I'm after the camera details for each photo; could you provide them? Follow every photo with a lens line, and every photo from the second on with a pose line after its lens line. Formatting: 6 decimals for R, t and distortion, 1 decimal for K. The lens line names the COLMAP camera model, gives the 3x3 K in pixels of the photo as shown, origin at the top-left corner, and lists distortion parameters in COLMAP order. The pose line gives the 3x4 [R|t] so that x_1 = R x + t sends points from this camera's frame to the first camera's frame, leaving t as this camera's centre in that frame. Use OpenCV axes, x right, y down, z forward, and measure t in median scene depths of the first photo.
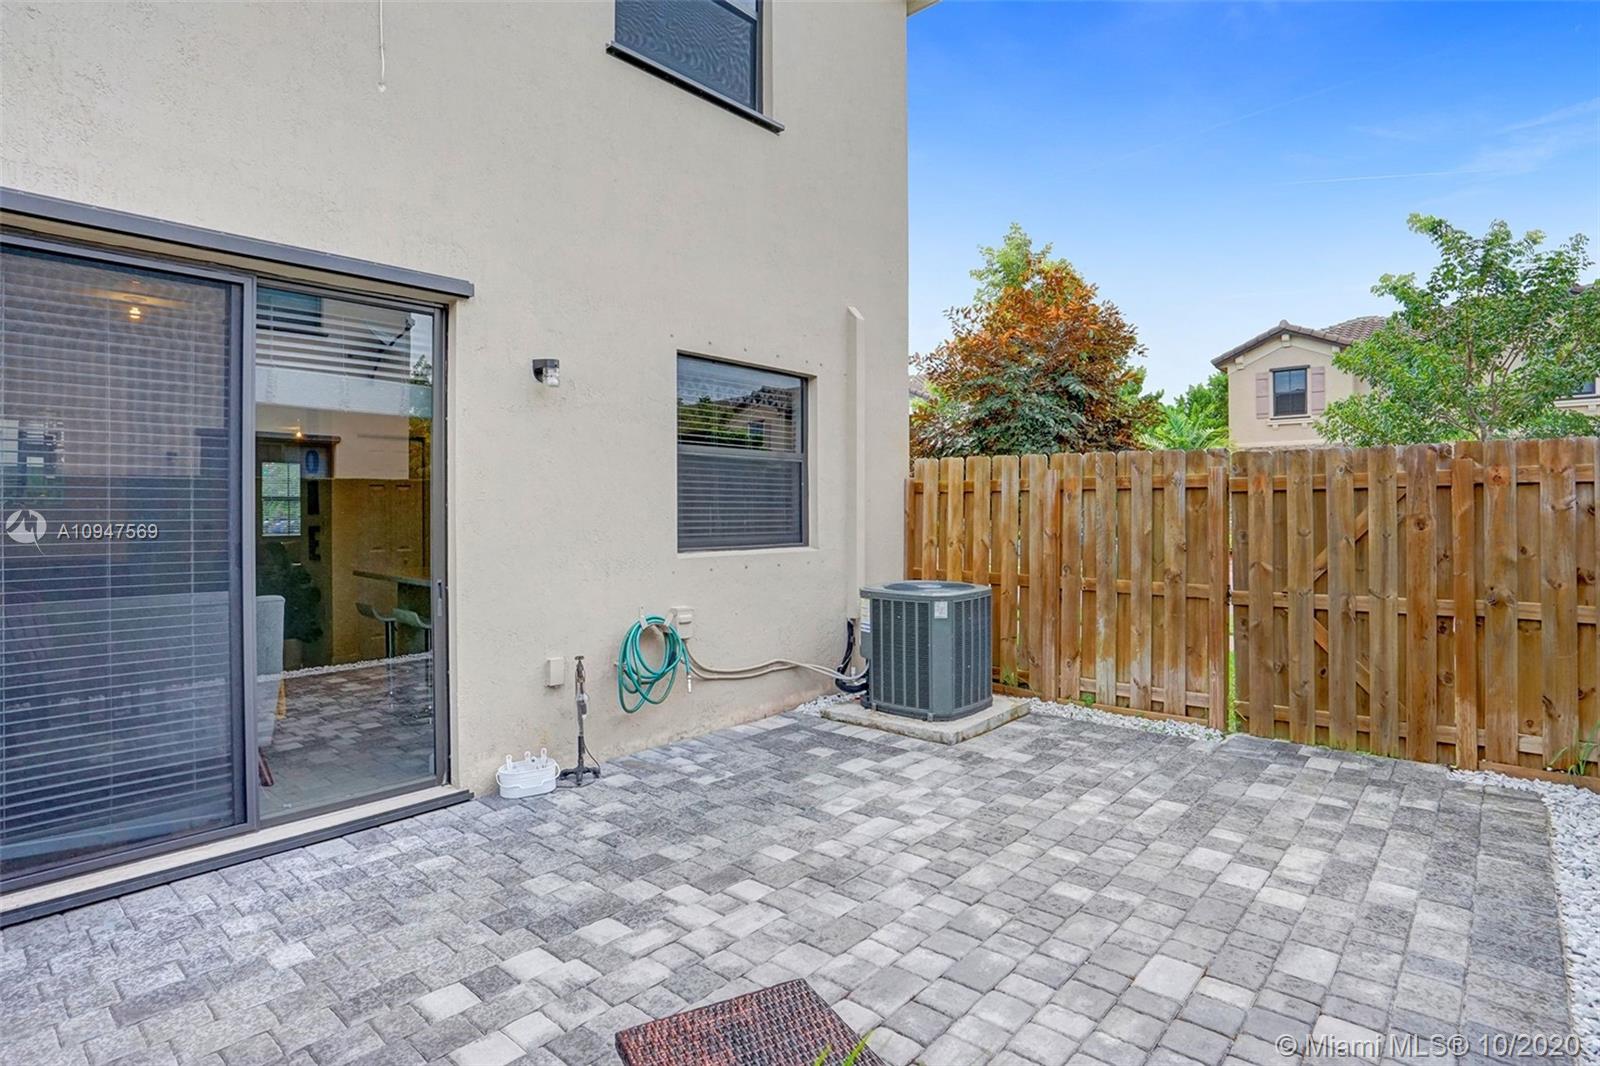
lens RADIAL K [[806.7, 0, 797.3], [0, 806.7, 527.7], [0, 0, 1]] dist [-0.061788, 0.029499]
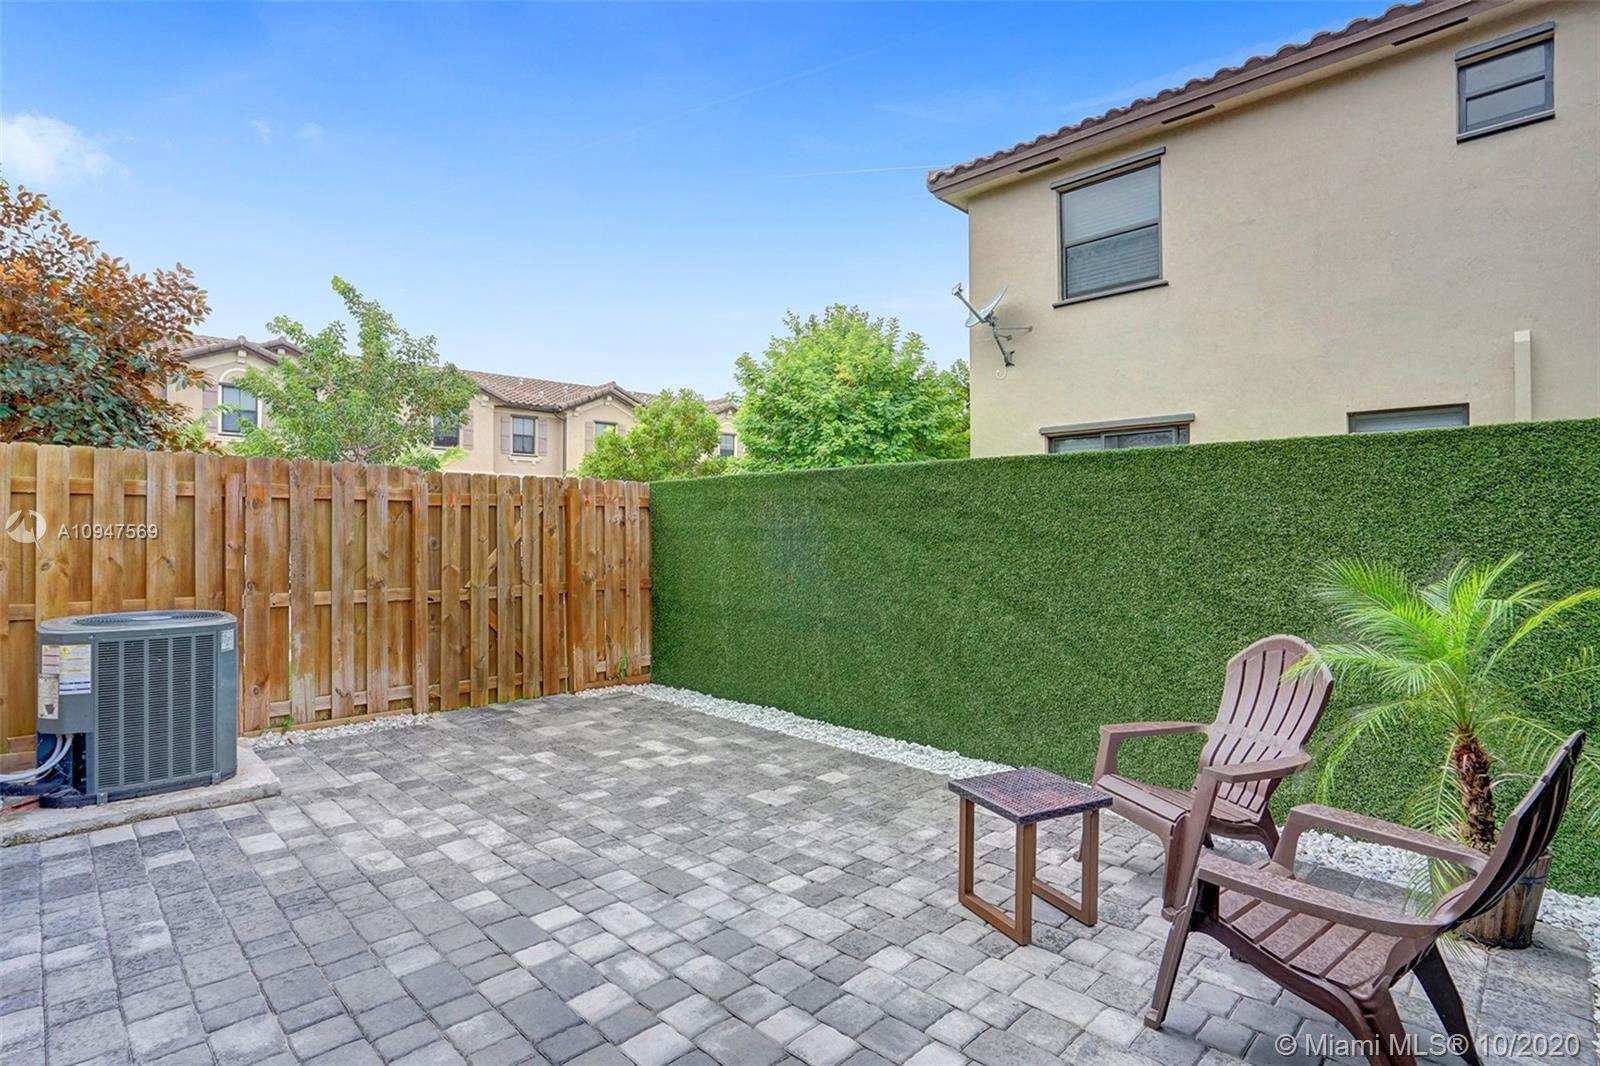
lens RADIAL K [[815.0, 0, 763.6], [0, 815.0, 534.6], [0, 0, 1]] dist [-0.061615, 0.036656]
pose [[0.098646, -0.000085, 0.995123, -0.832828], [0.021163, 0.999774, -0.002013, 0.014420], [-0.994898, 0.021258, 0.098626, 0.569443]]
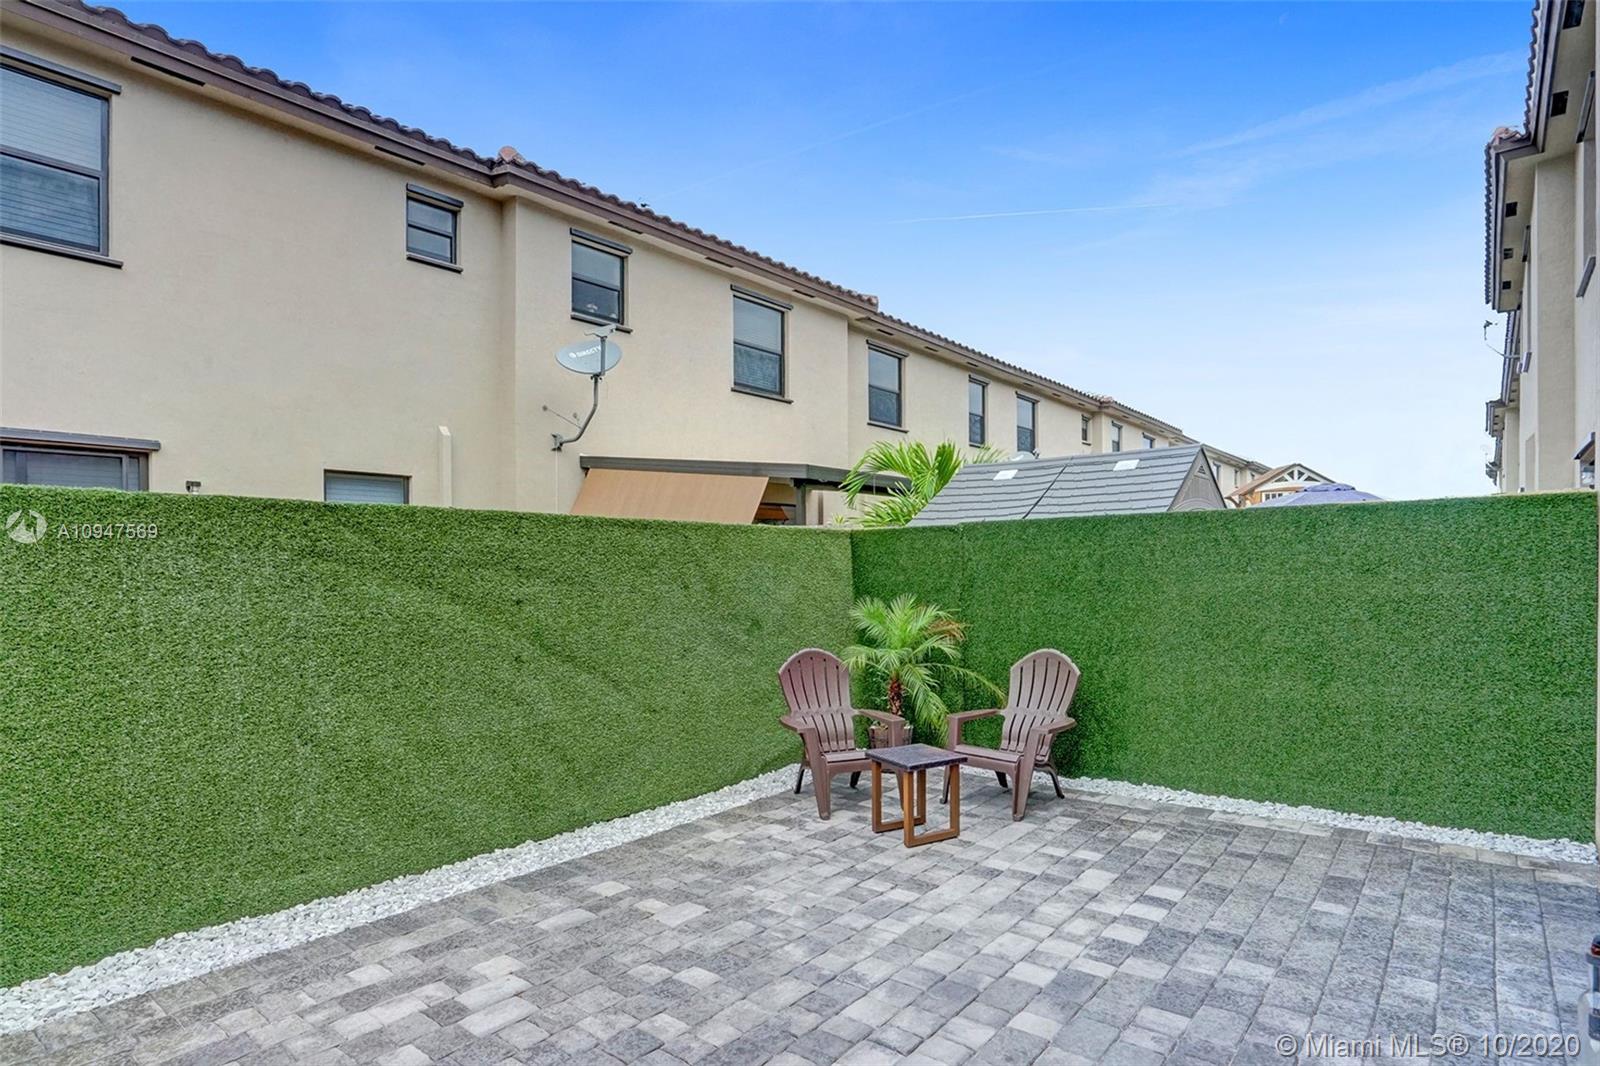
lens RADIAL K [[905.8, 0, 803.9], [0, 905.8, 610.3], [0, 0, 1]] dist [-0.047950, 0.001940]
pose [[-0.997395, 0.015757, -0.070387, 0.243044], [0.010763, 0.997434, 0.070778, -0.049779], [0.071321, 0.069836, -0.995006, 1.740462]]
